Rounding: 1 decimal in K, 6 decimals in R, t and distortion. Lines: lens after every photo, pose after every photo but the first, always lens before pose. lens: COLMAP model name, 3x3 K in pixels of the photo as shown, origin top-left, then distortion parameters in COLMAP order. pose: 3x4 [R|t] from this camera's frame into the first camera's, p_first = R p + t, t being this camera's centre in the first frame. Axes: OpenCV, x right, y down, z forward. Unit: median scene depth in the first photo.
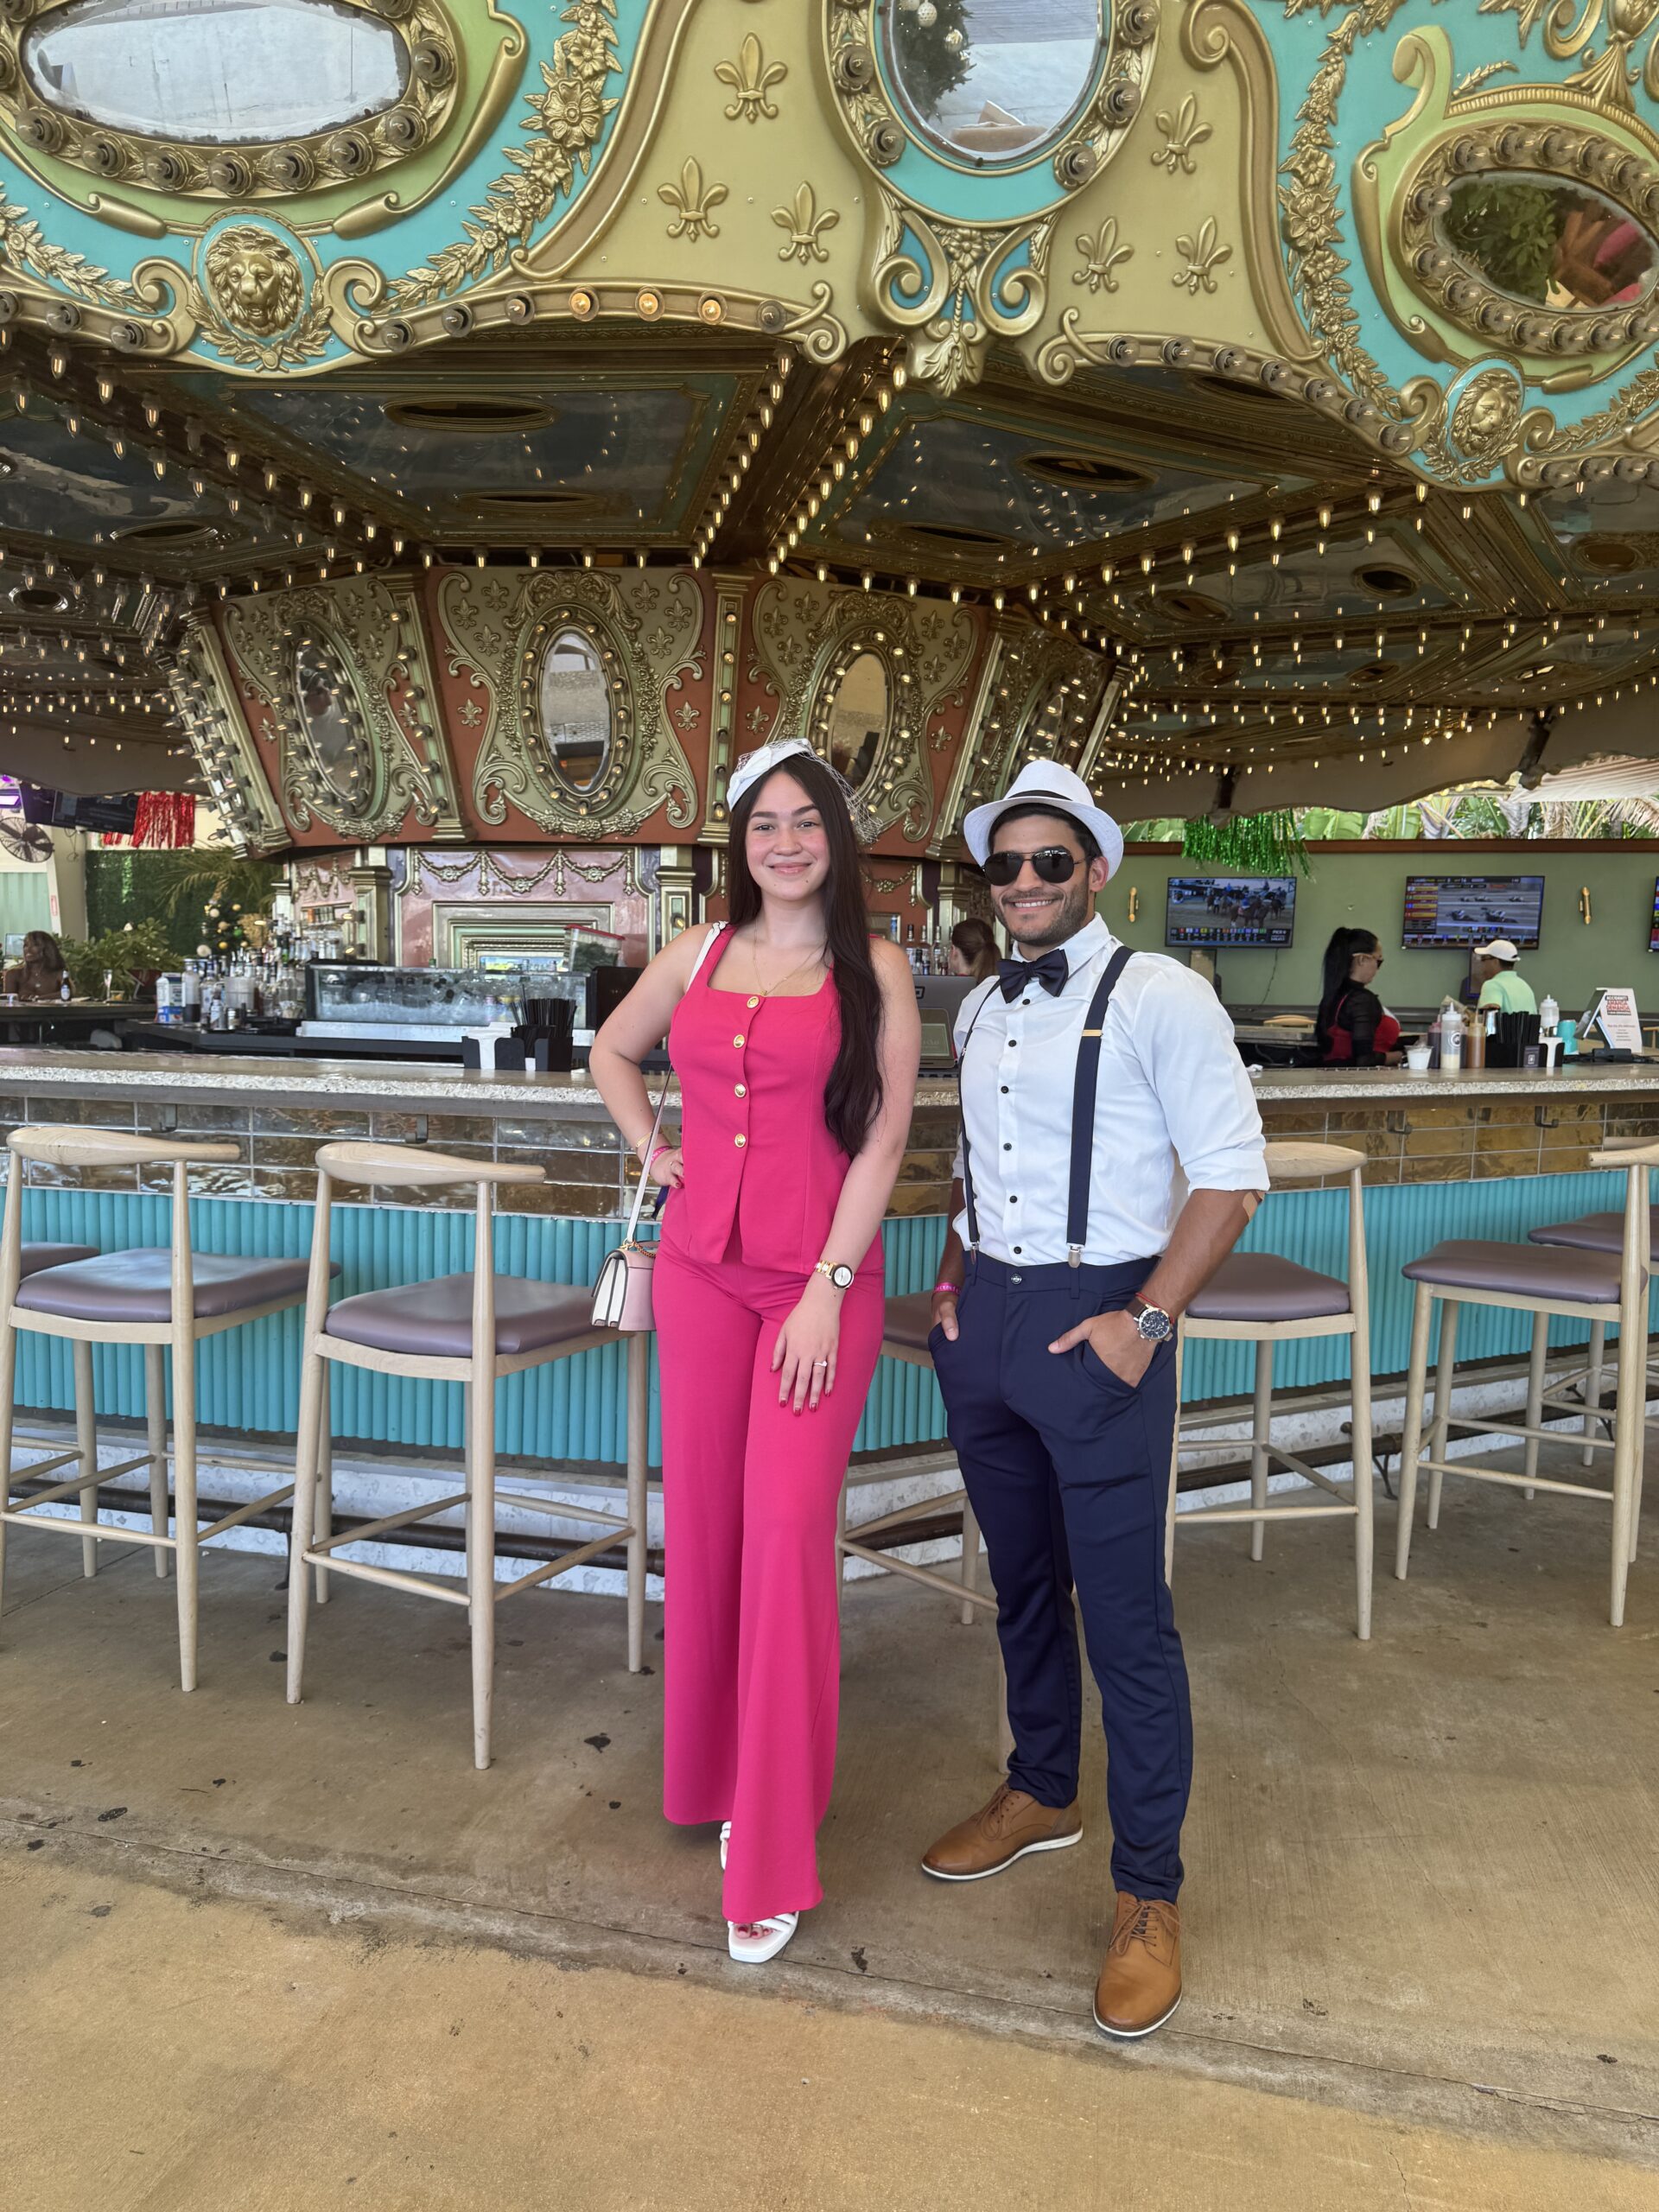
lens RADIAL K [[1722.2, 0, 896.5], [0, 1722.2, 1136.0], [0, 0, 1]] dist [-0.108410, 0.064841]
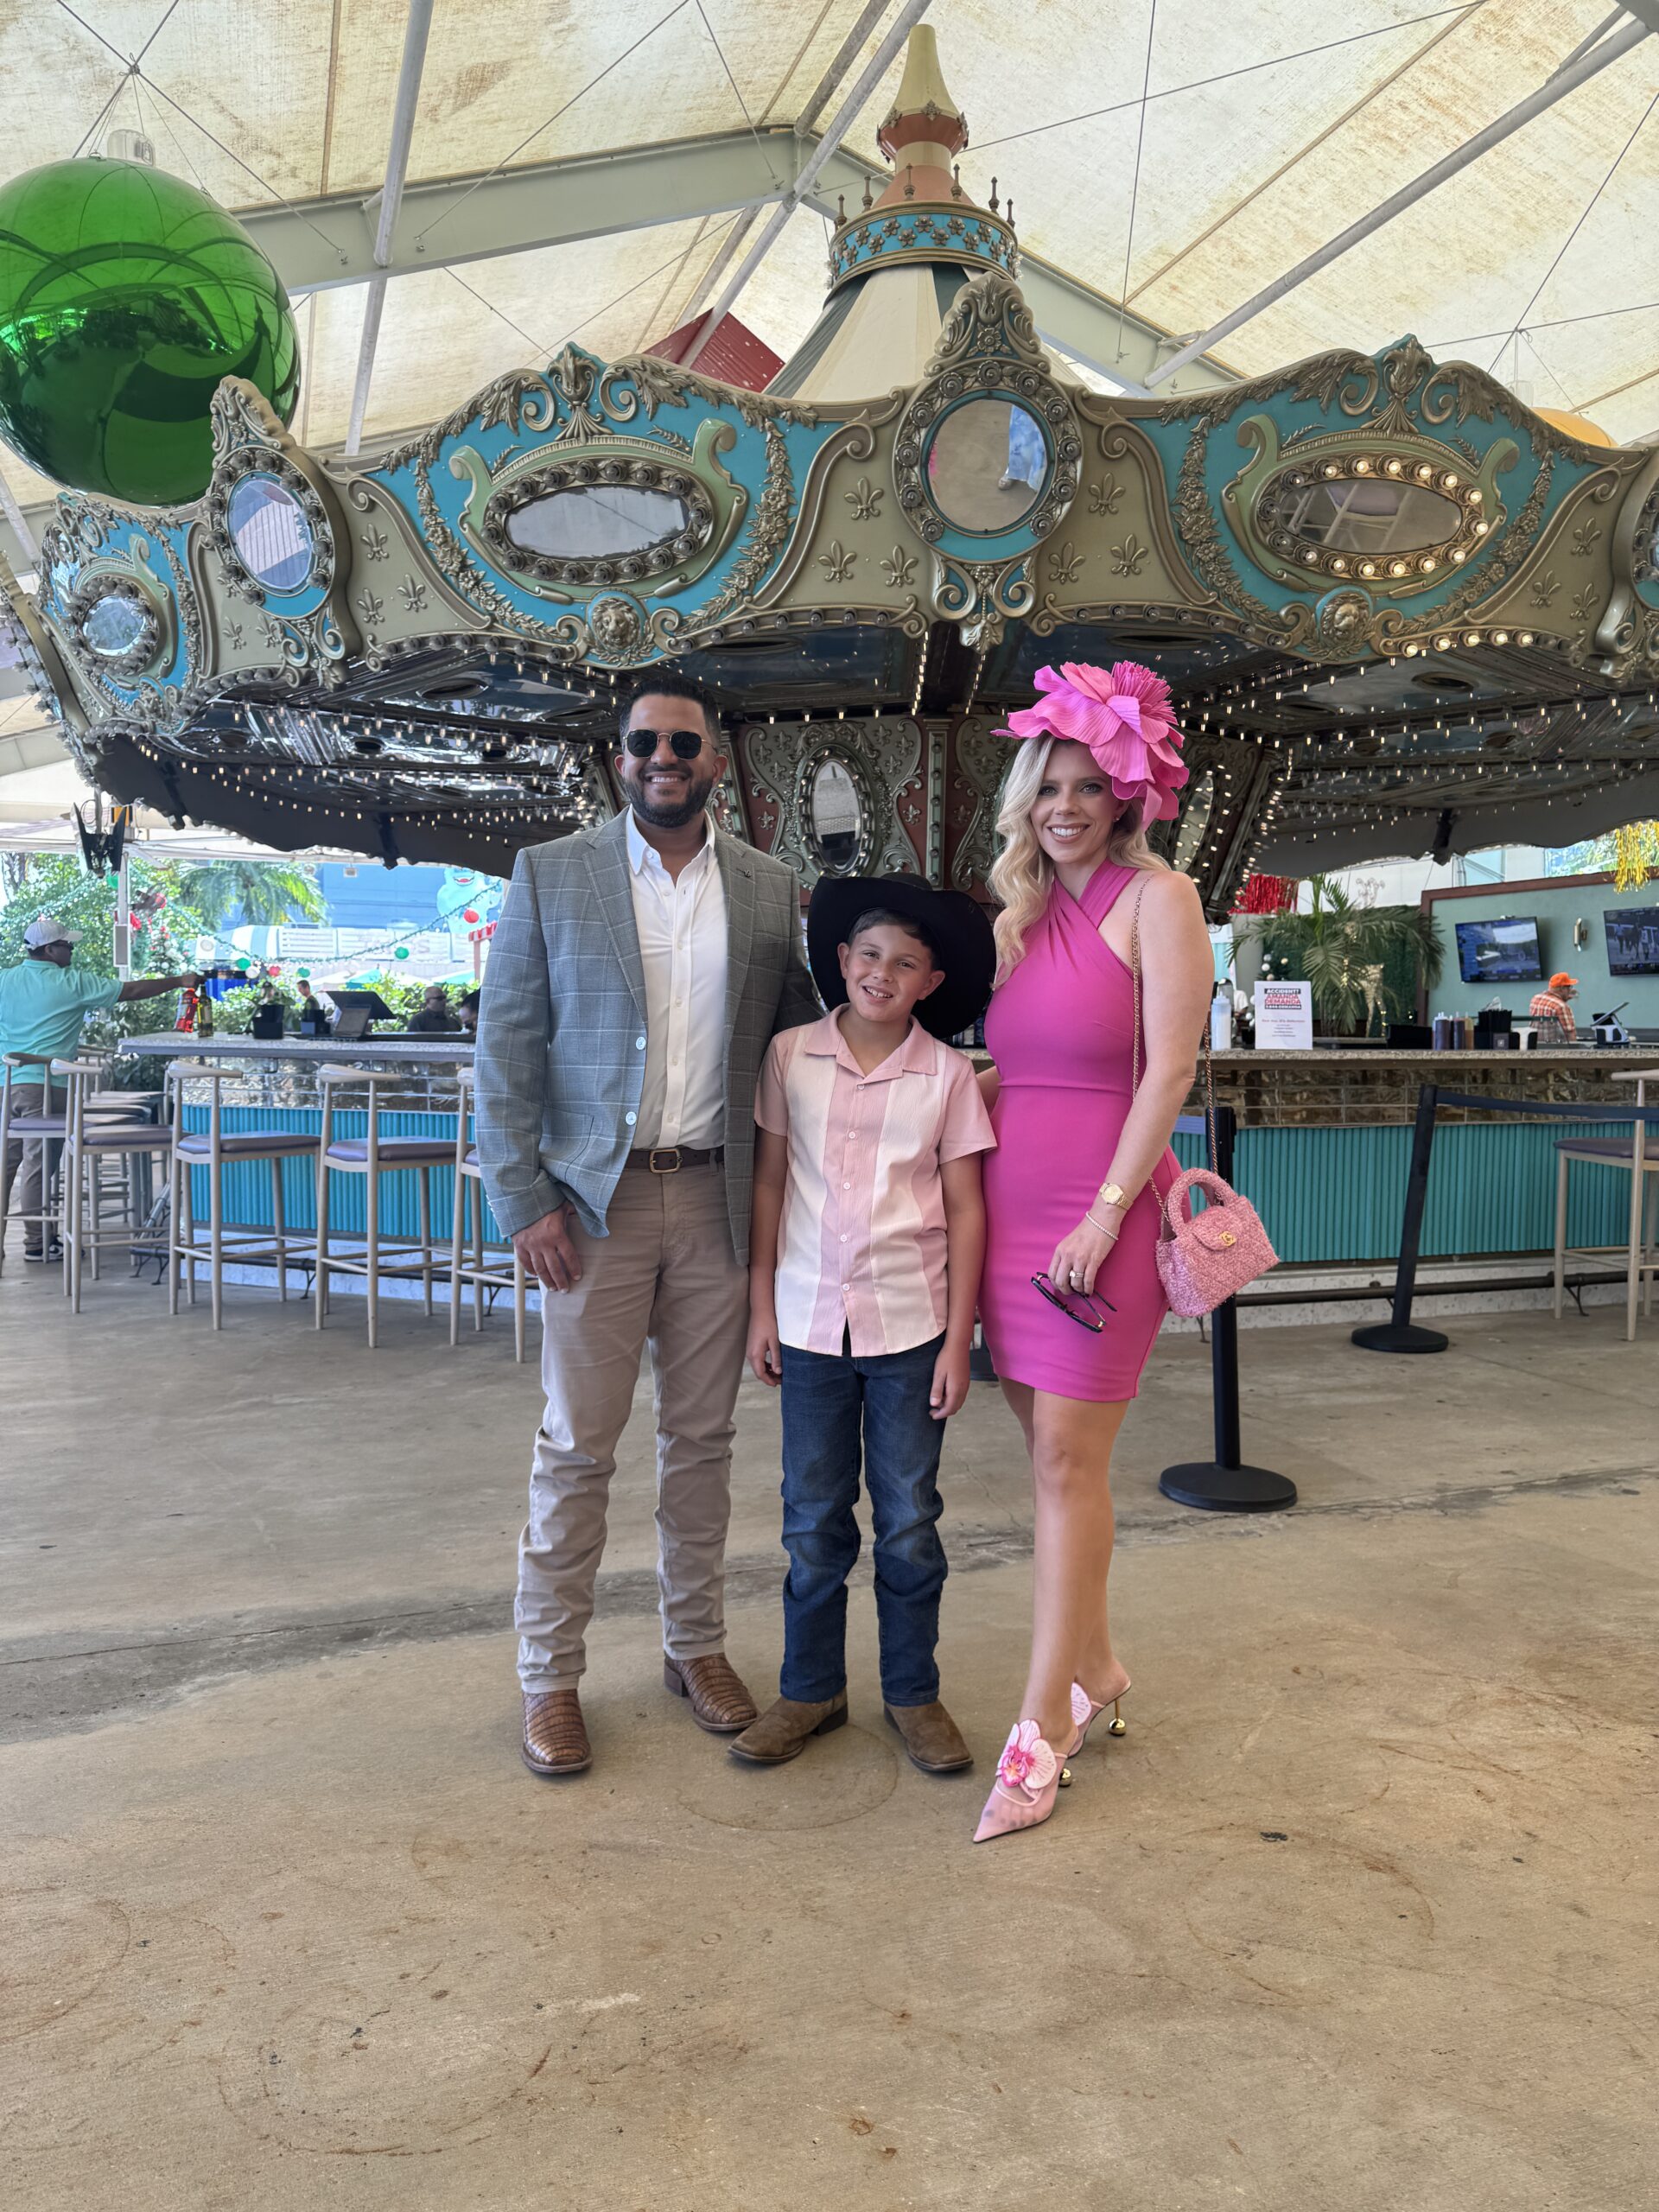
lens RADIAL K [[1714.8, 0, 829.5], [0, 1714.8, 1106.0], [0, 0, 1]] dist [-0.100458, 0.004258]
pose [[0.966553, -0.011317, -0.256216, 0.337262], [0.000348, 0.999083, -0.042816, 0.122418], [0.256465, 0.041295, 0.965671, -0.781273]]
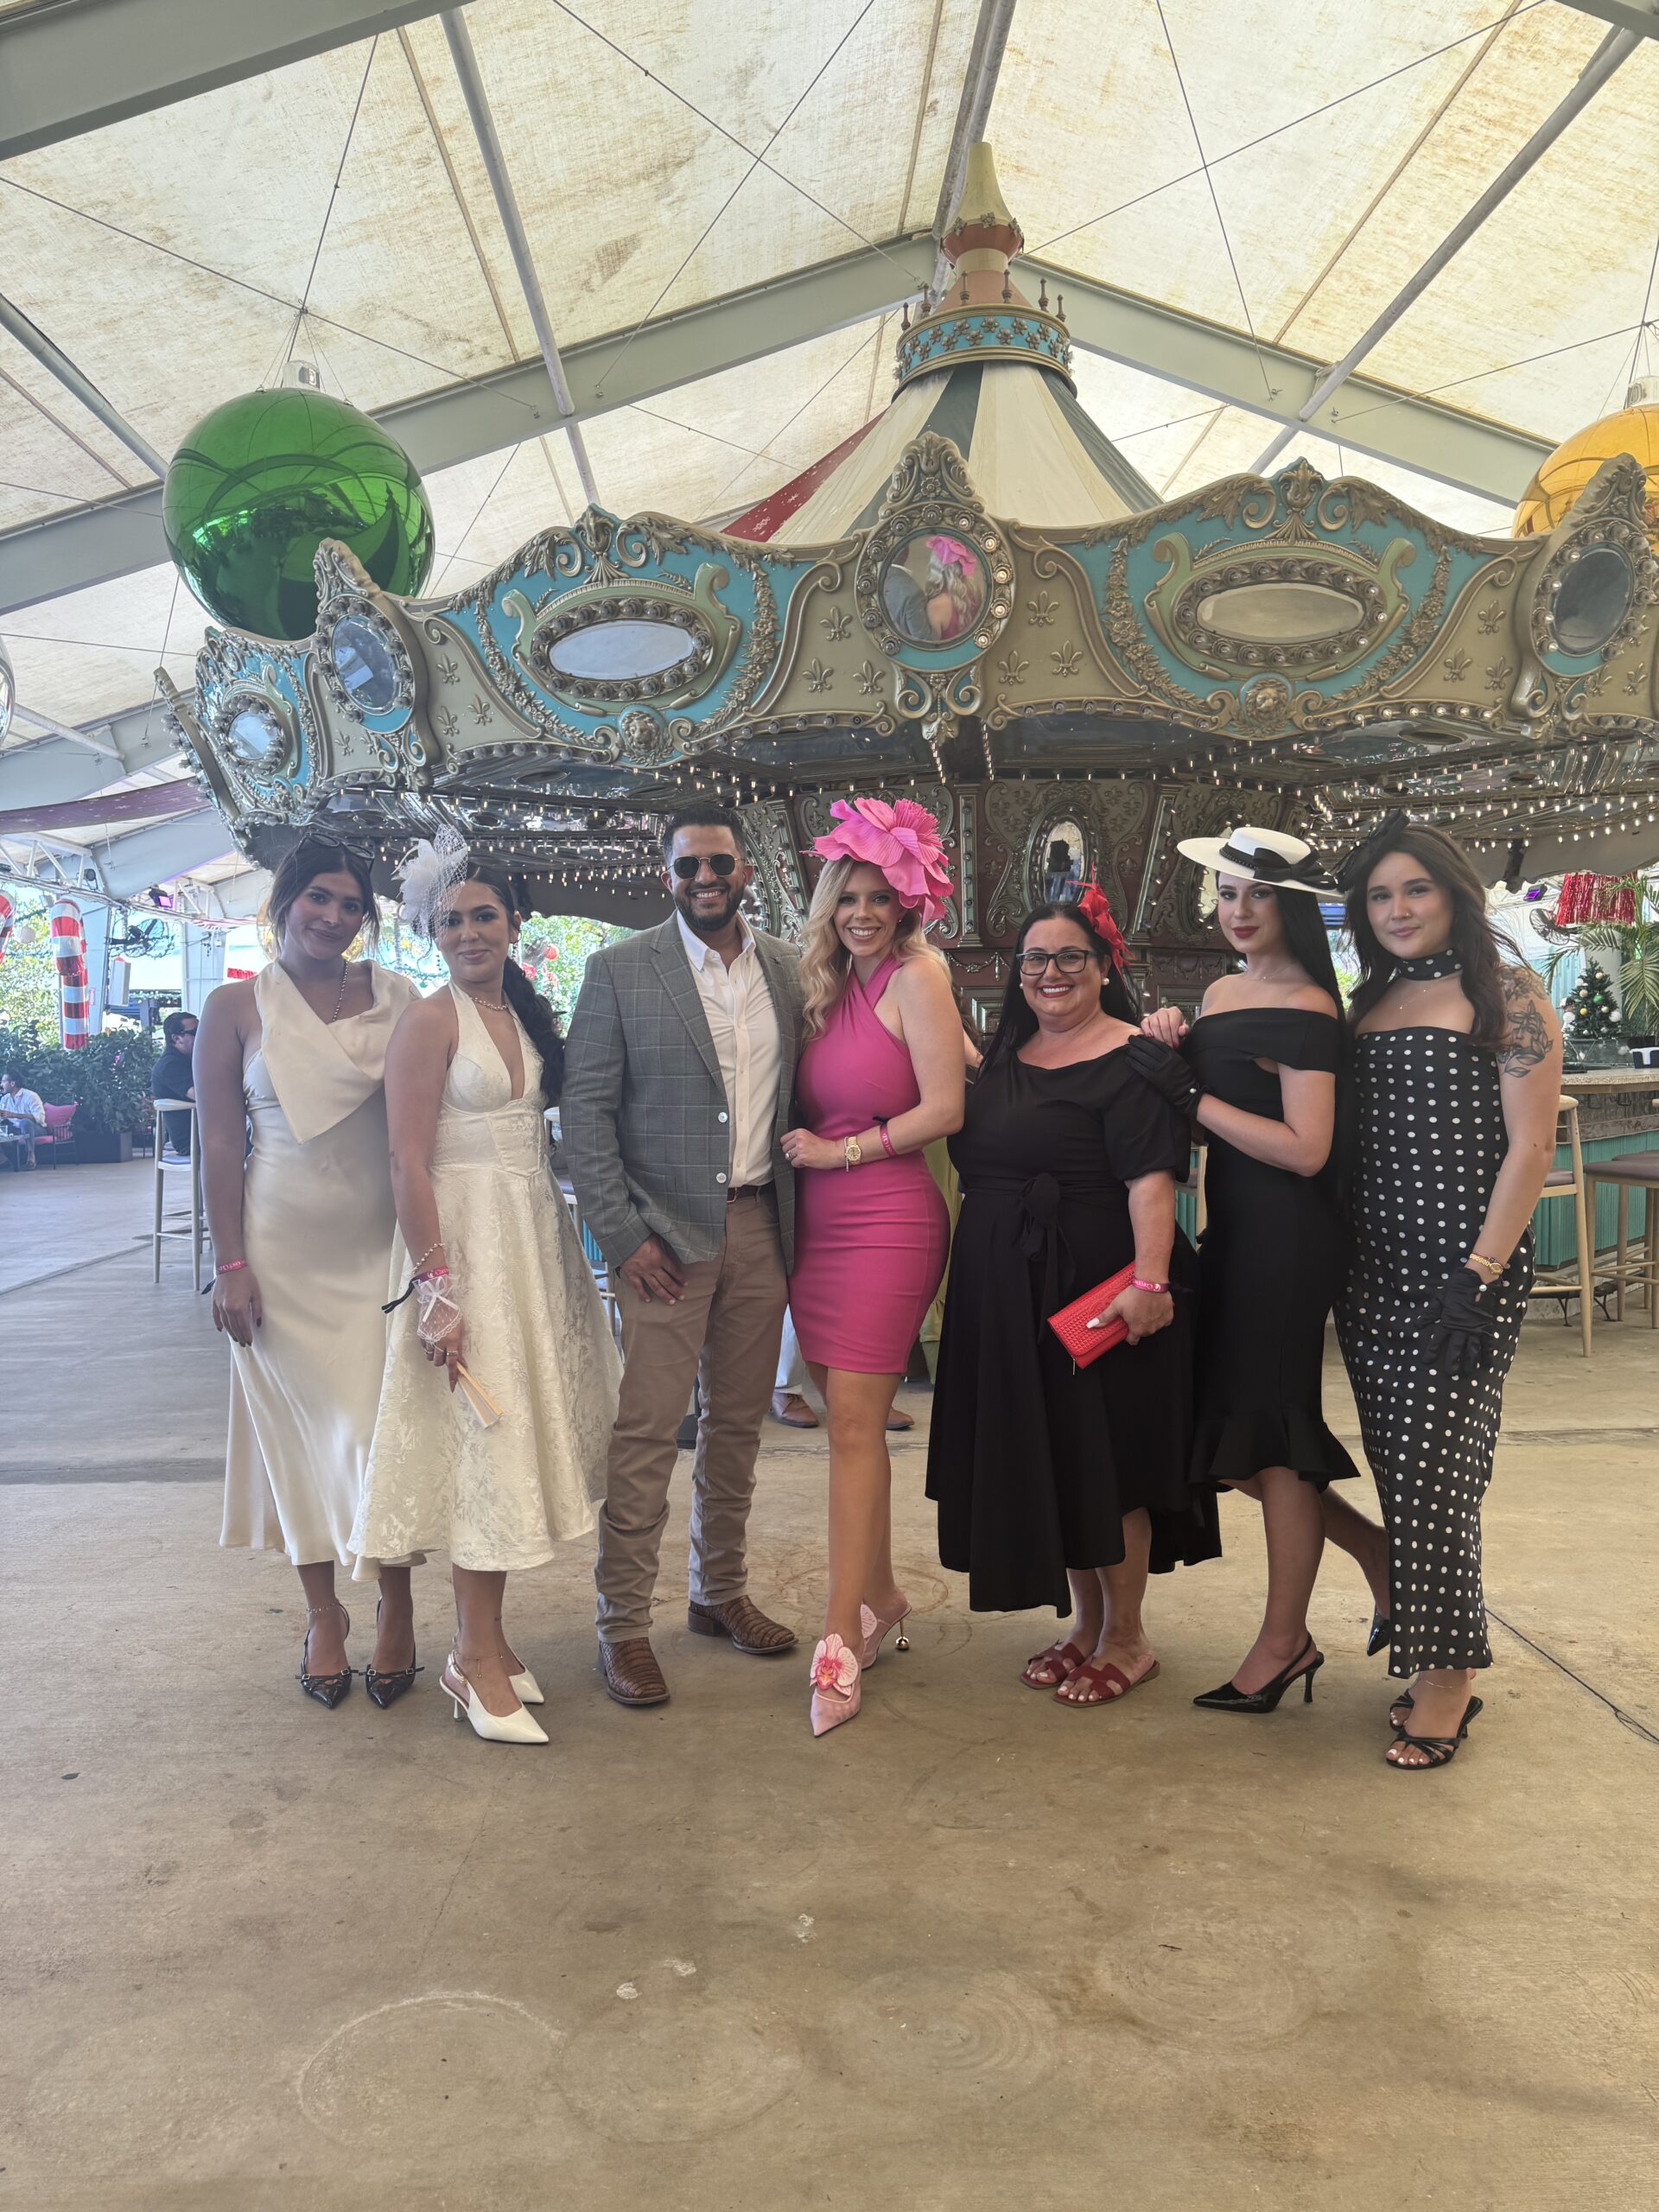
lens RADIAL K [[1714.8, 0, 829.5], [0, 1714.8, 1106.0], [0, 0, 1]] dist [-0.100458, 0.004258]
pose [[0.929957, -0.026578, -0.366706, 0.684315], [0.007243, 0.998515, -0.054002, 0.127061], [0.367597, 0.047564, 0.928768, -1.033729]]
